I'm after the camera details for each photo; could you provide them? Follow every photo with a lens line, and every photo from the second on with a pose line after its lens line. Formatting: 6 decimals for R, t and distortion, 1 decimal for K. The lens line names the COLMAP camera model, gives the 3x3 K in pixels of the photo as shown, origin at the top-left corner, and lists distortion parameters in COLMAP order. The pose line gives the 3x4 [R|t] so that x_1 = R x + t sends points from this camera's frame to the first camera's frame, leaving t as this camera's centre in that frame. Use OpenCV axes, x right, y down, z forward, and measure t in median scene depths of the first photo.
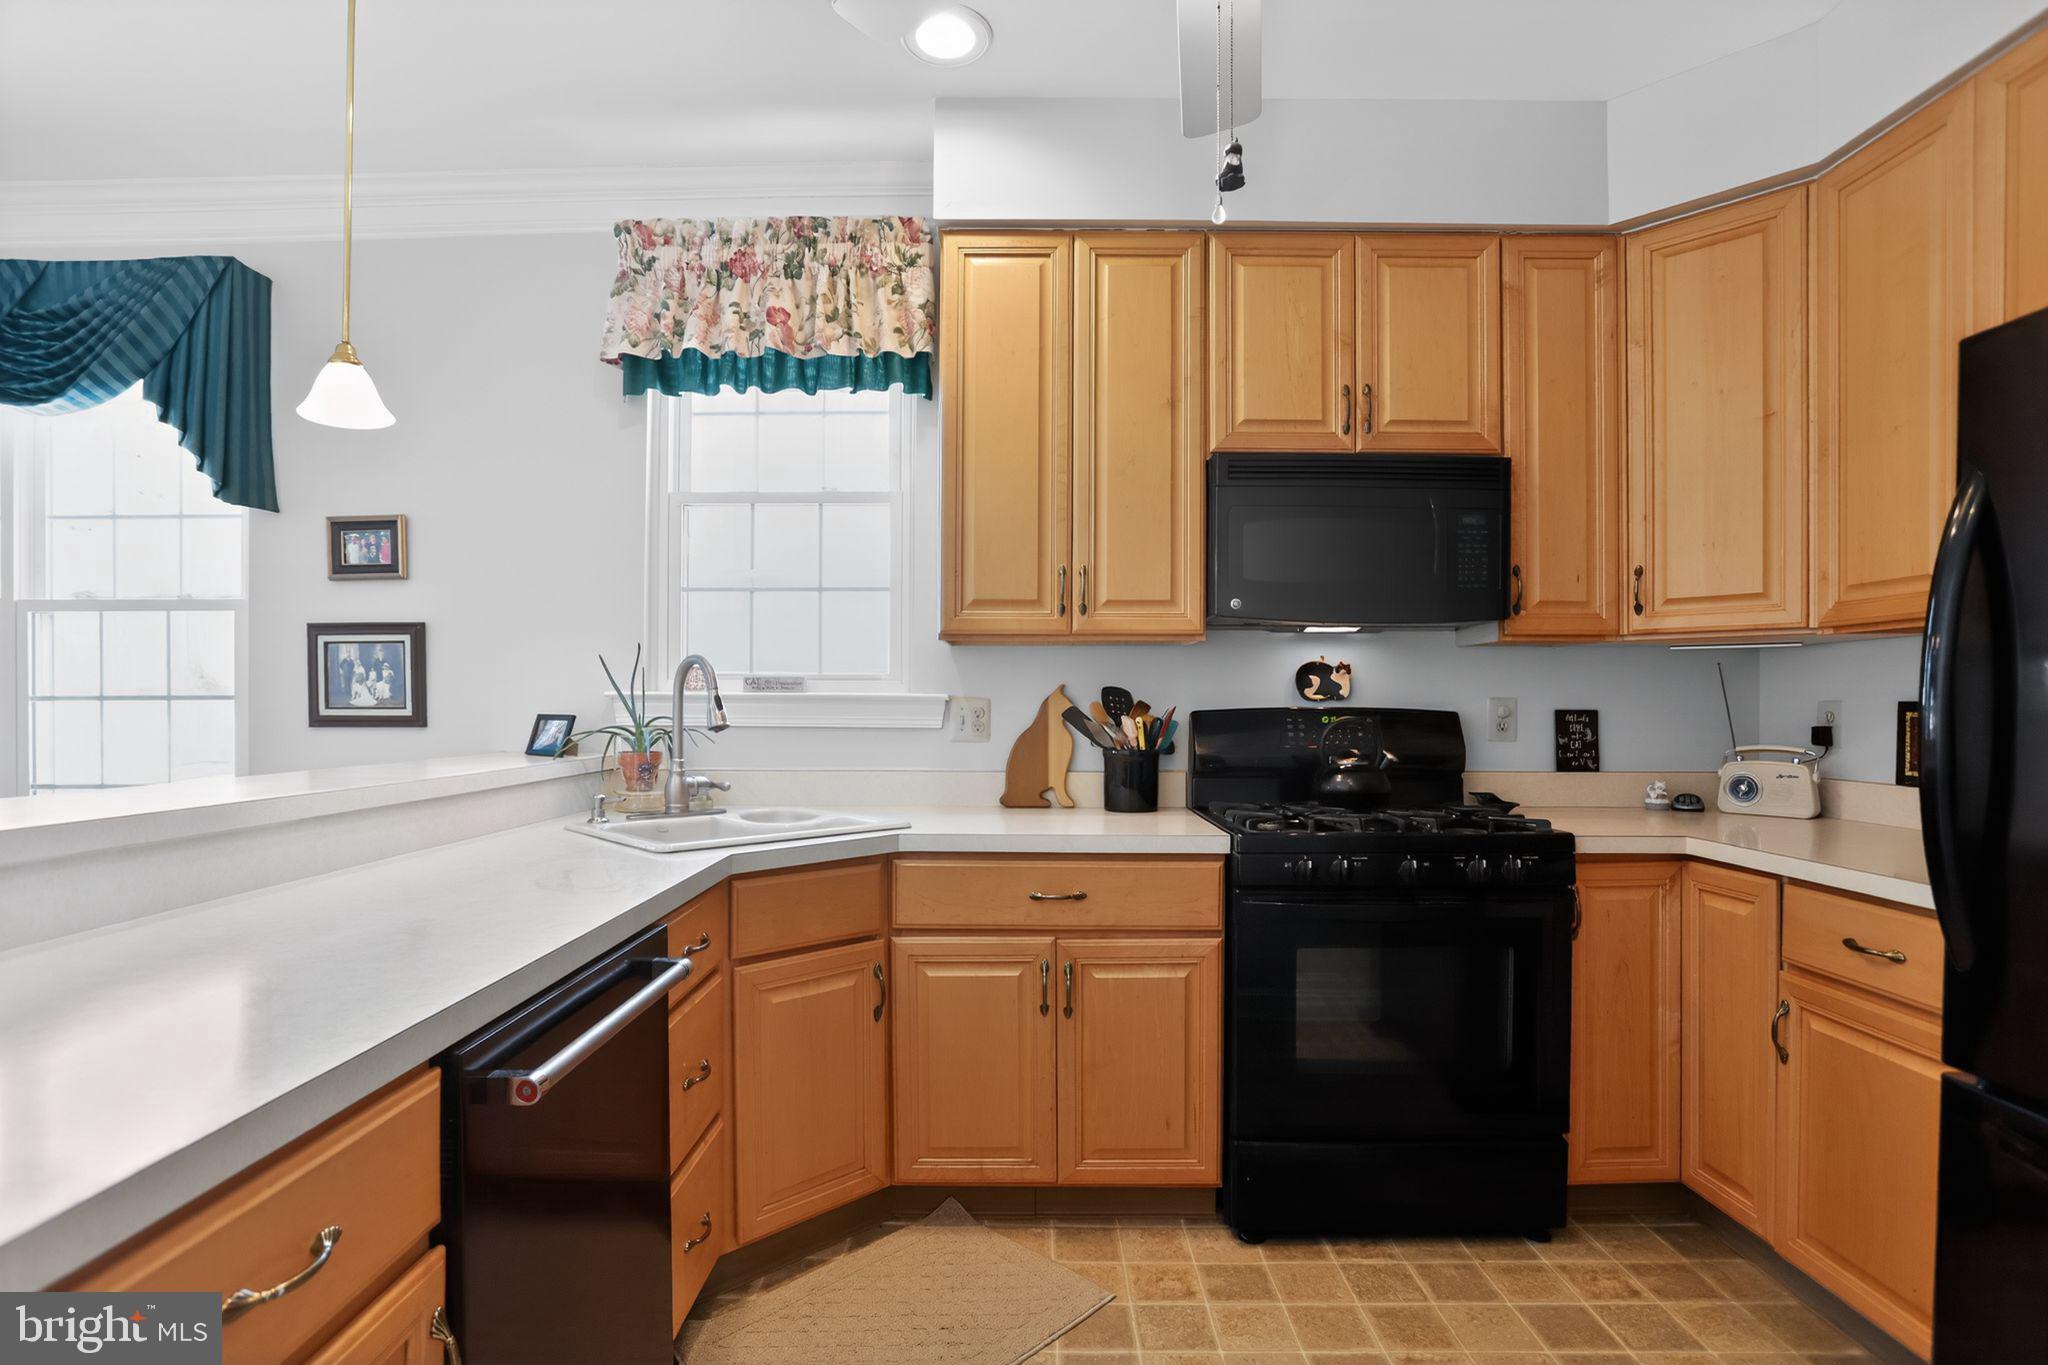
lens RADIAL K [[1008.4, 0, 1008.9], [0, 1008.4, 715.4], [0, 0, 1]] dist [-0.072341, 0.032701]
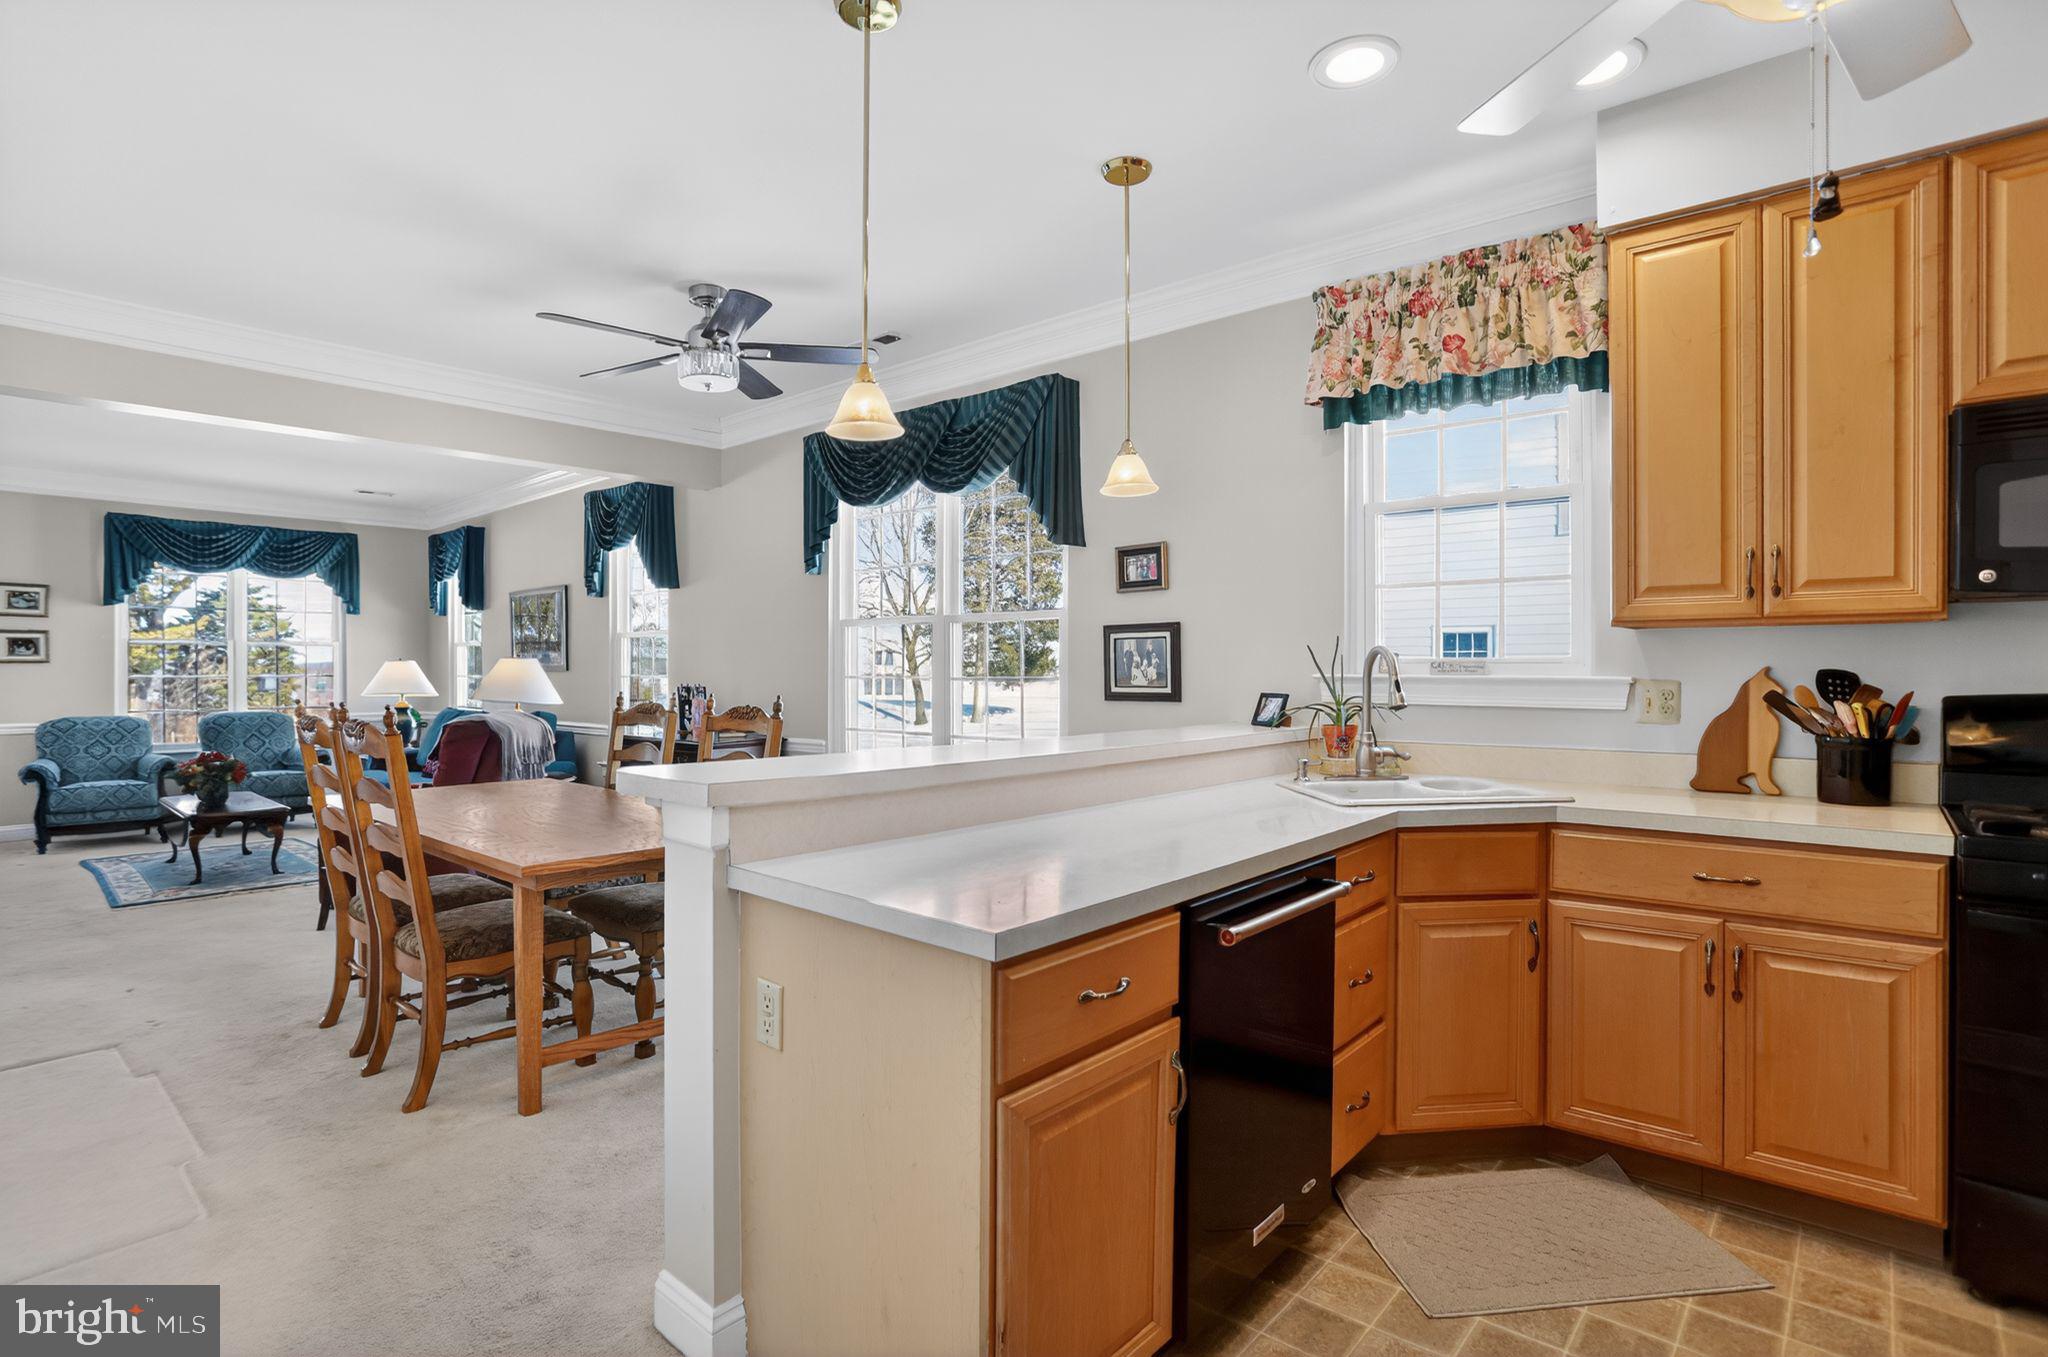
lens RADIAL K [[1020.3, 0, 1006.6], [0, 1020.3, 675.5], [0, 0, 1]] dist [-0.066706, 0.032976]
pose [[0.760489, -0.001286, -0.649350, 0.122726], [-0.003479, 0.999976, -0.006055, -0.014823], [0.649342, 0.006864, 0.760466, -0.196687]]
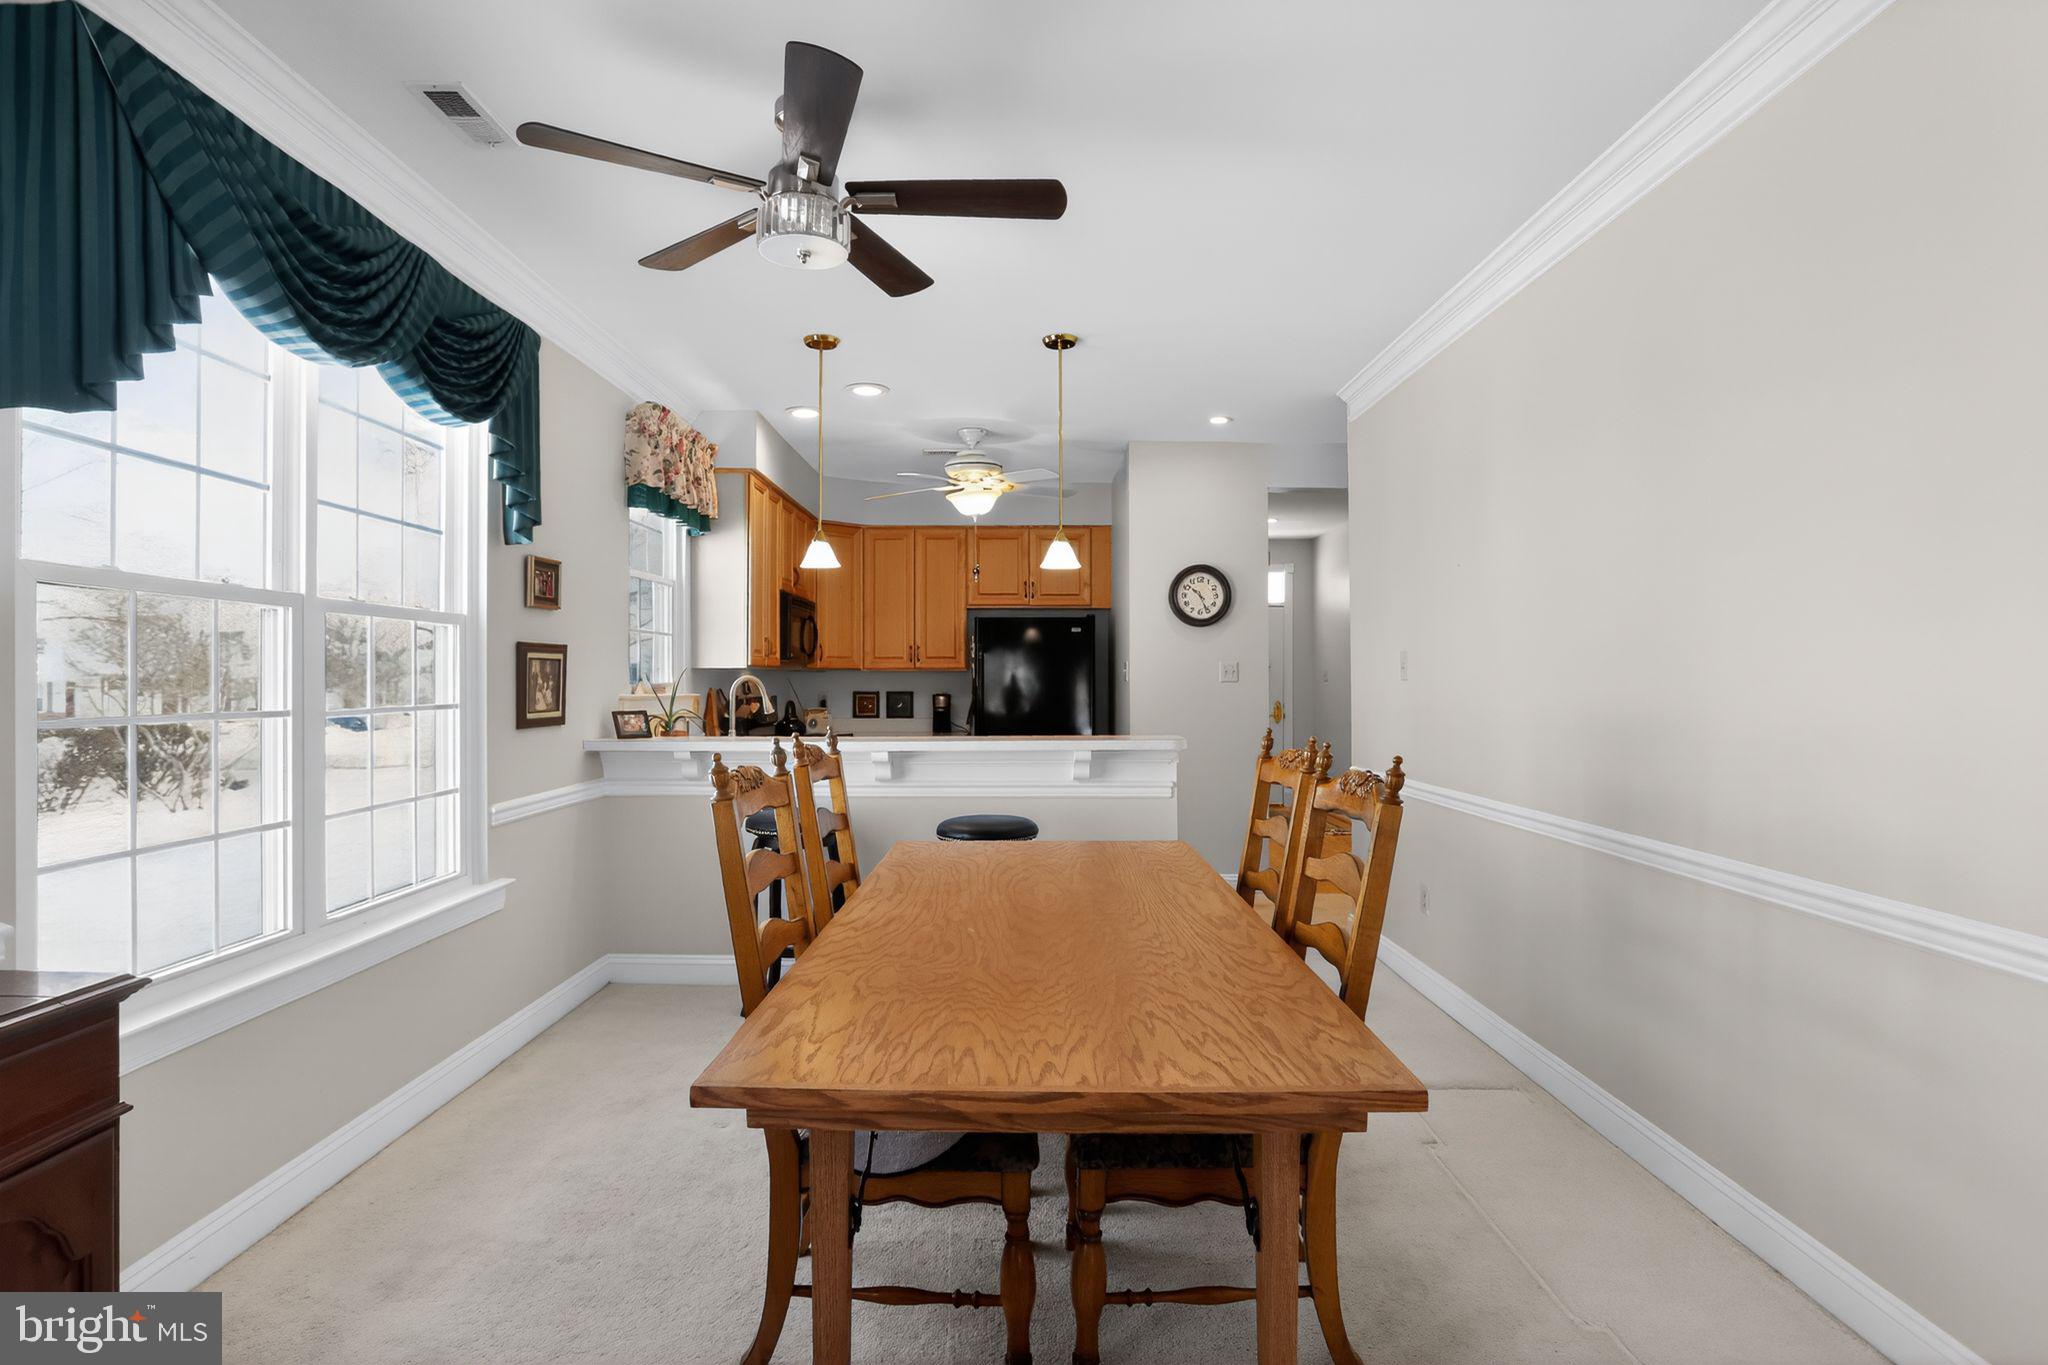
lens RADIAL K [[1020.3, 0, 1006.6], [0, 1020.3, 679.5], [0, 0, 1]] dist [-0.066706, 0.032976]
pose [[-0.005139, -0.002534, 0.999984, -2.075858], [0.011900, 0.999926, 0.002595, -0.047768], [-0.999916, 0.011913, -0.005109, 0.453401]]
